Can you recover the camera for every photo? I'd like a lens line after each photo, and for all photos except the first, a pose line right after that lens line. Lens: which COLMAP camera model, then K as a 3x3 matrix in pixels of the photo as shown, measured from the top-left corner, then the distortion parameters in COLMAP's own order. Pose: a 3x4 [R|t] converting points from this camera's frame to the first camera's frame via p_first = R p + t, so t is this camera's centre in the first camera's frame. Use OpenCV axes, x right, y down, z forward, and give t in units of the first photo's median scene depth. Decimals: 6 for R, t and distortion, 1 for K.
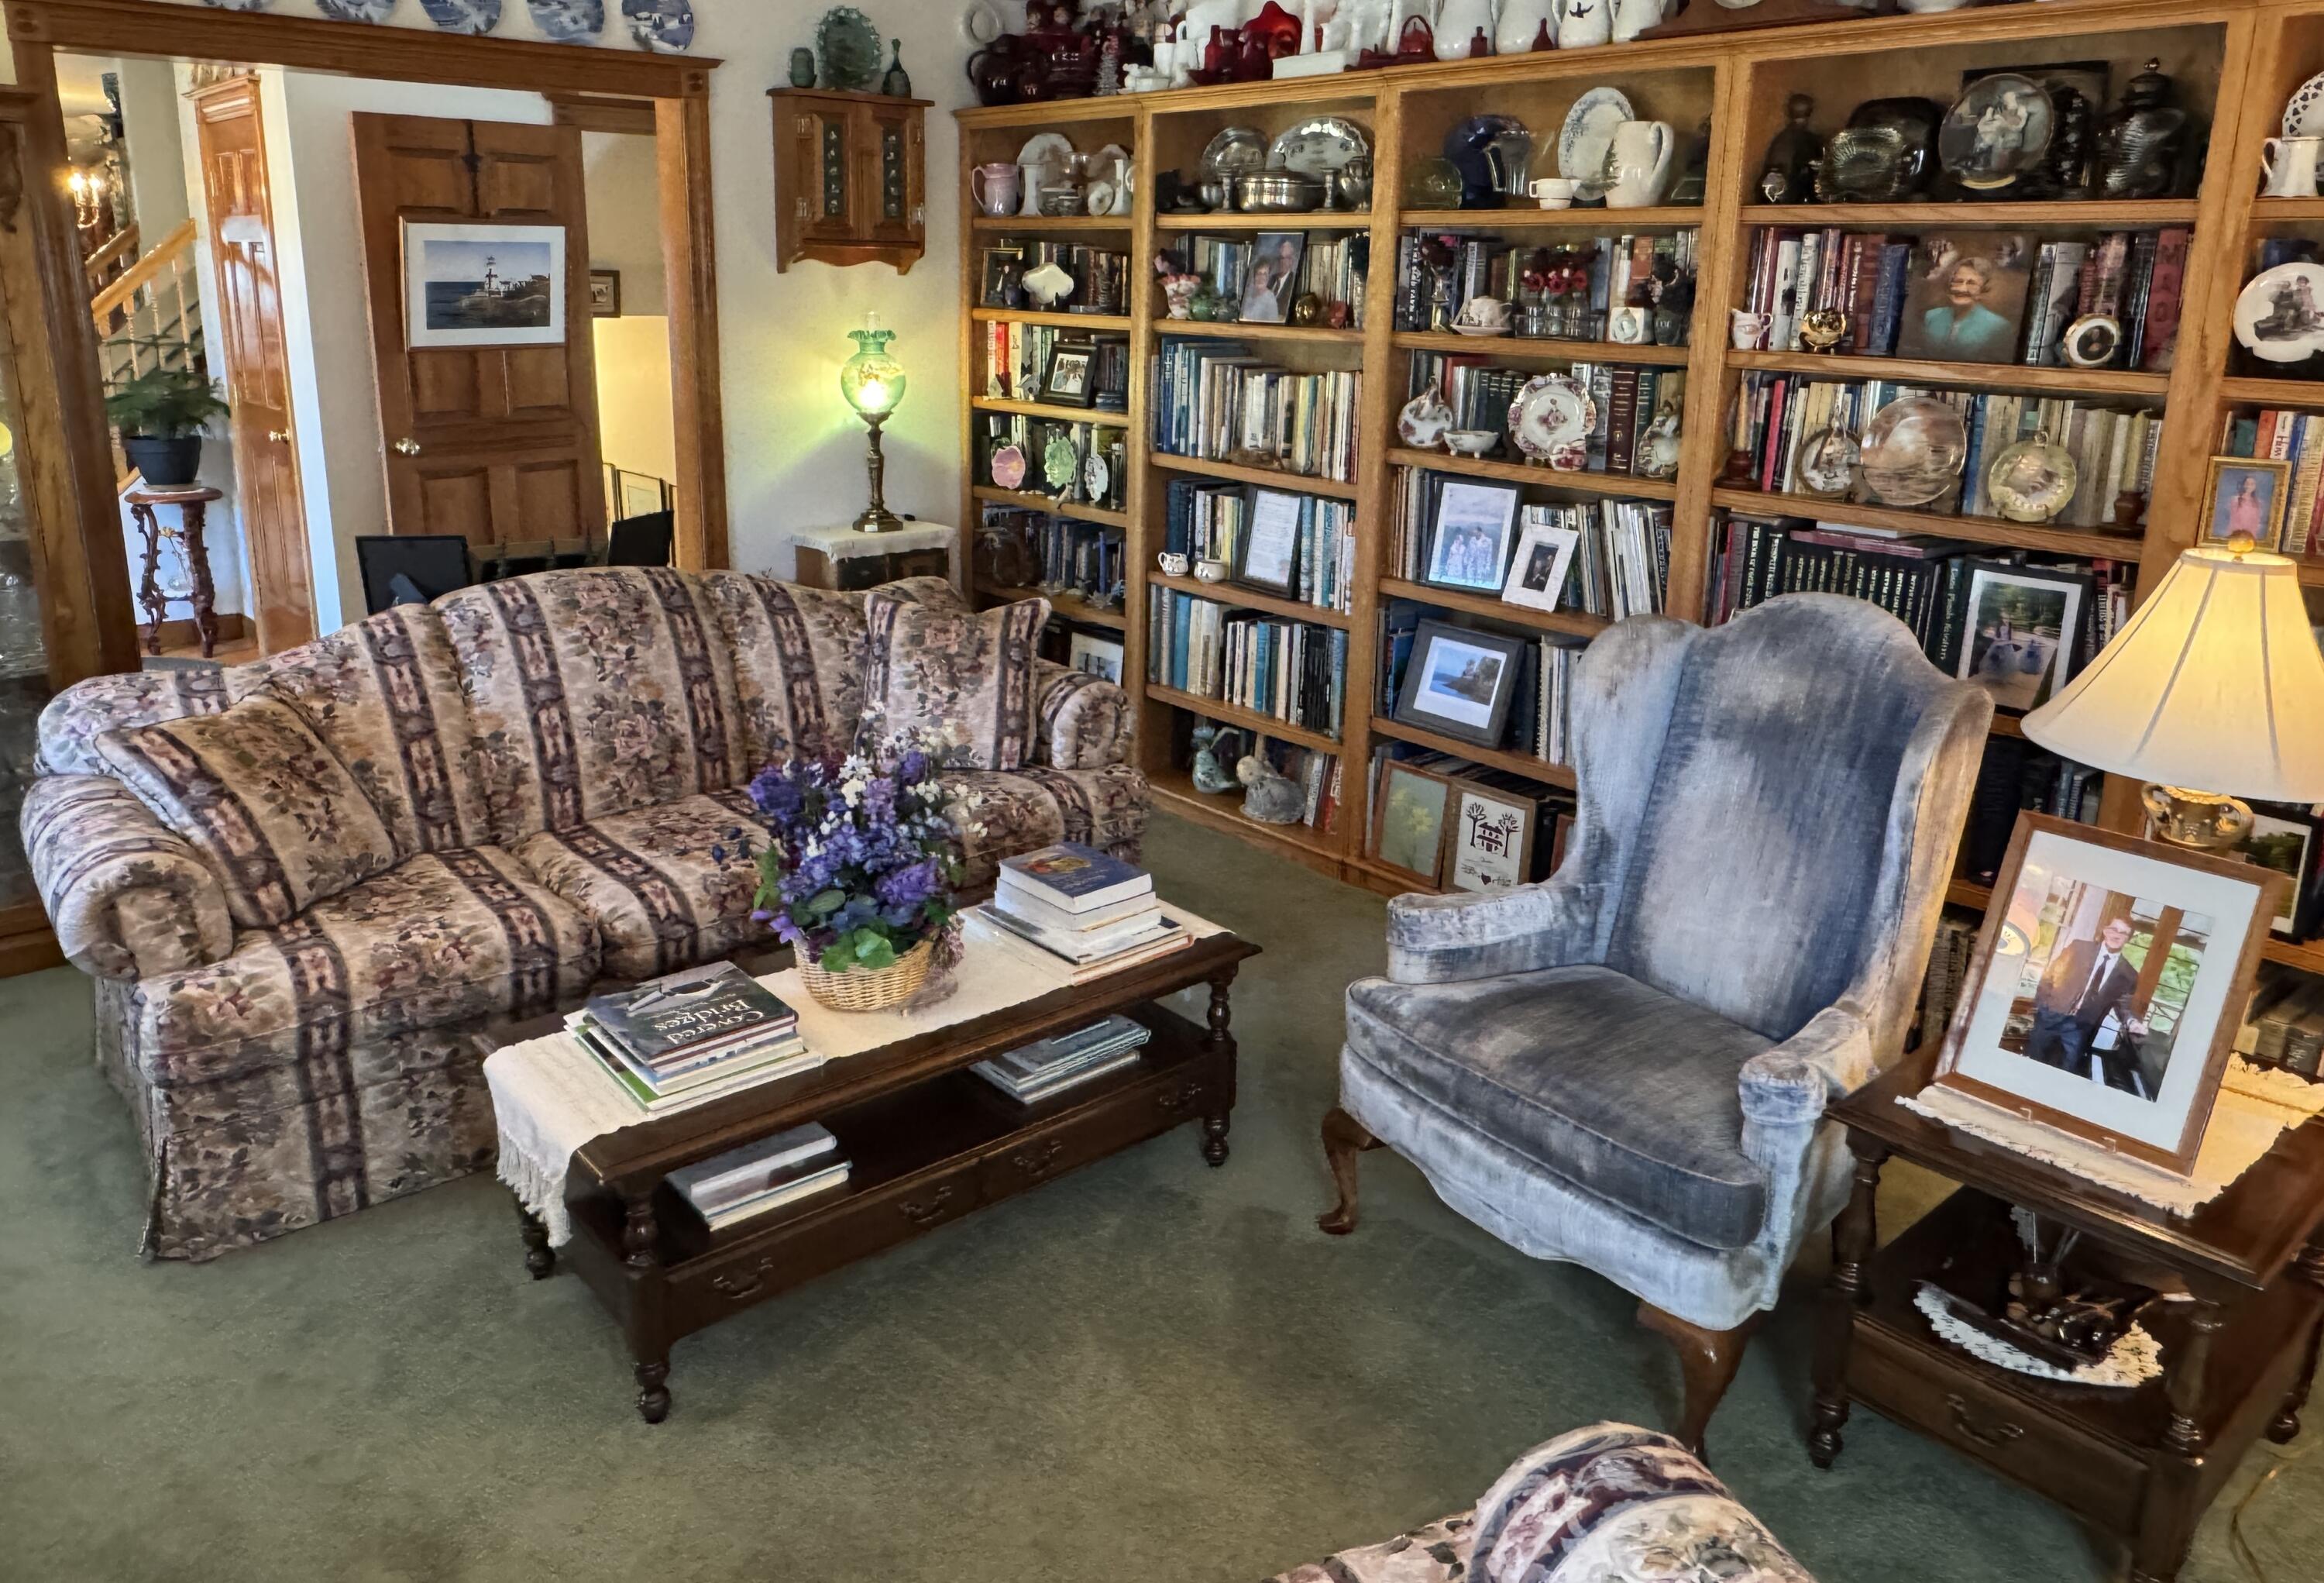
lens RADIAL K [[1650.8, 0, 1156.1], [0, 1650.8, 662.1], [0, 0, 1]] dist [0.001100, 0.003274]
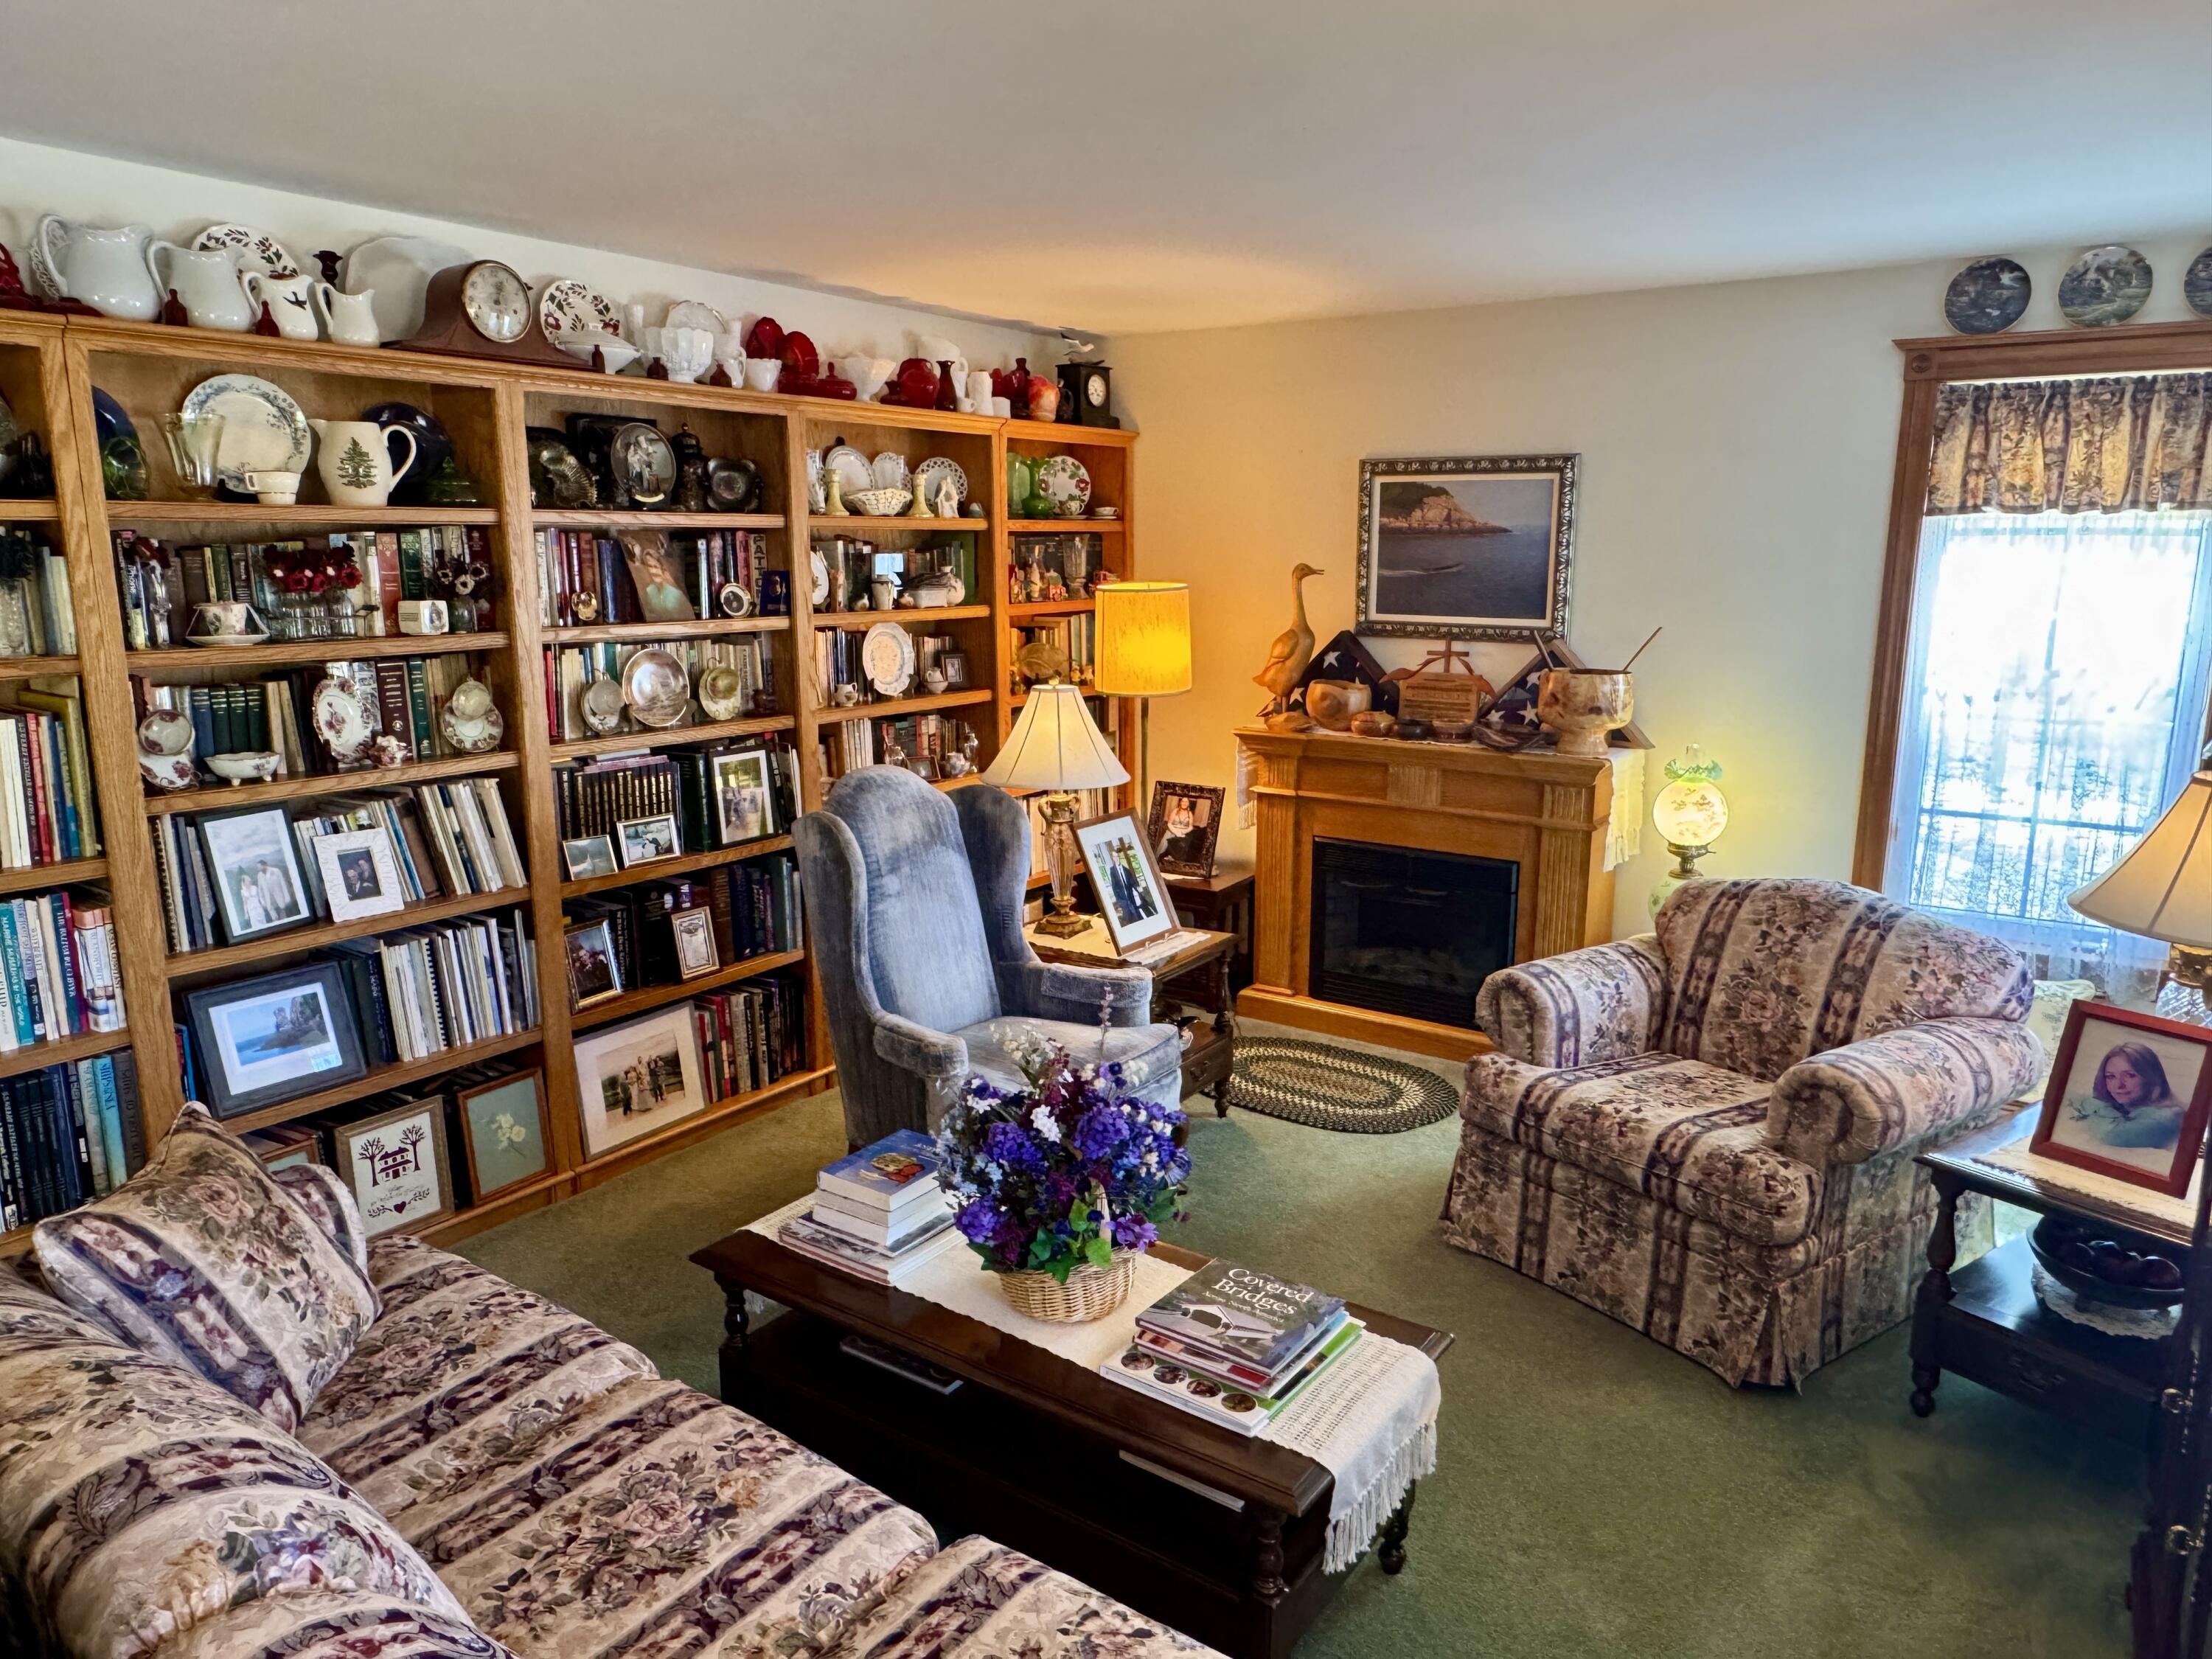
lens RADIAL K [[1470.8, 0, 1106.0], [0, 1470.8, 829.5], [0, 0, 1]] dist [-0.005720, 0.004131]
pose [[-0.256286, -0.202448, 0.945163, -0.768423], [0.223183, 0.939005, 0.261646, -0.236218], [-0.940482, 0.278001, -0.195471, 0.852739]]
